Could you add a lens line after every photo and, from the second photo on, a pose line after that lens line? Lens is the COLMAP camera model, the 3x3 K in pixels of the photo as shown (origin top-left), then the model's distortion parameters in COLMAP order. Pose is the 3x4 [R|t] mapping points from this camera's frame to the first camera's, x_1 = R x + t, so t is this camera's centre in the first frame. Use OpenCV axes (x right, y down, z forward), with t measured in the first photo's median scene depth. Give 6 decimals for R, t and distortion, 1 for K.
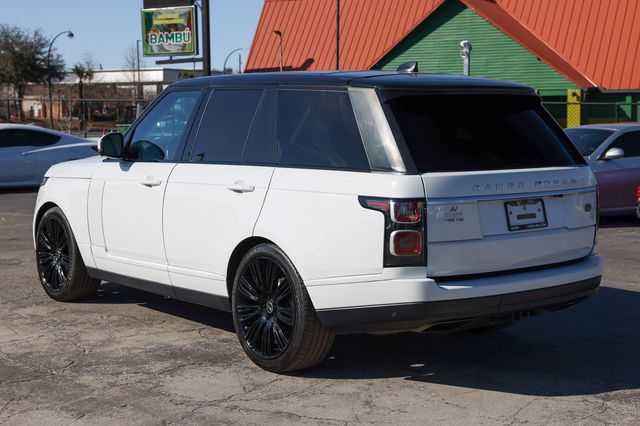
lens RADIAL K [[1030.6, 0, 319.7], [0, 1030.6, 210.9], [0, 0, 1]] dist [0.165733, 0.000000]
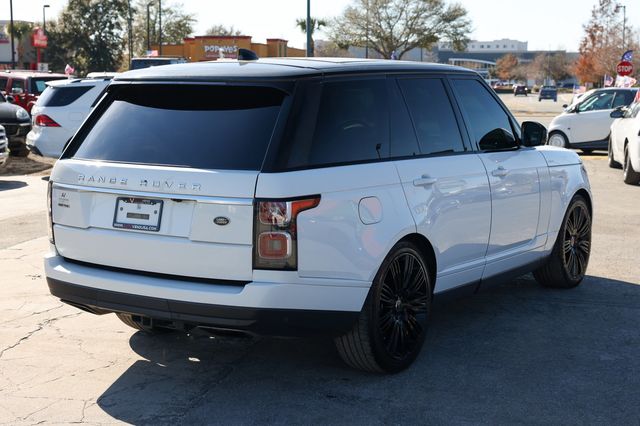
lens RADIAL K [[1034.8, 0, 320.3], [0, 1034.8, 213.0], [0, 0, 1]] dist [0.044373, 0.000000]
pose [[0.327645, 0.122991, -0.936762, 1.136346], [-0.098515, 0.990533, 0.095594, -0.103713], [0.939651, 0.060965, 0.336659, 0.843624]]
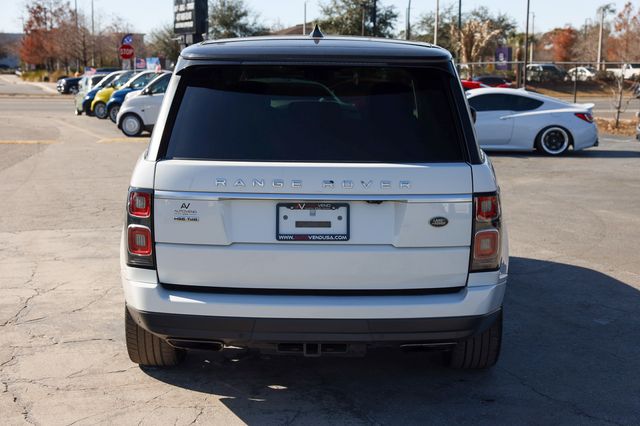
lens RADIAL K [[1000.2, 0, 319.7], [0, 1000.2, 213.5], [0, 0, 1]] dist [0.157238, 0.000000]
pose [[0.783840, 0.098289, -0.613135, 0.666837], [-0.072373, 0.995125, 0.067000, -0.053867], [0.616731, -0.008143, 0.787132, 0.413086]]
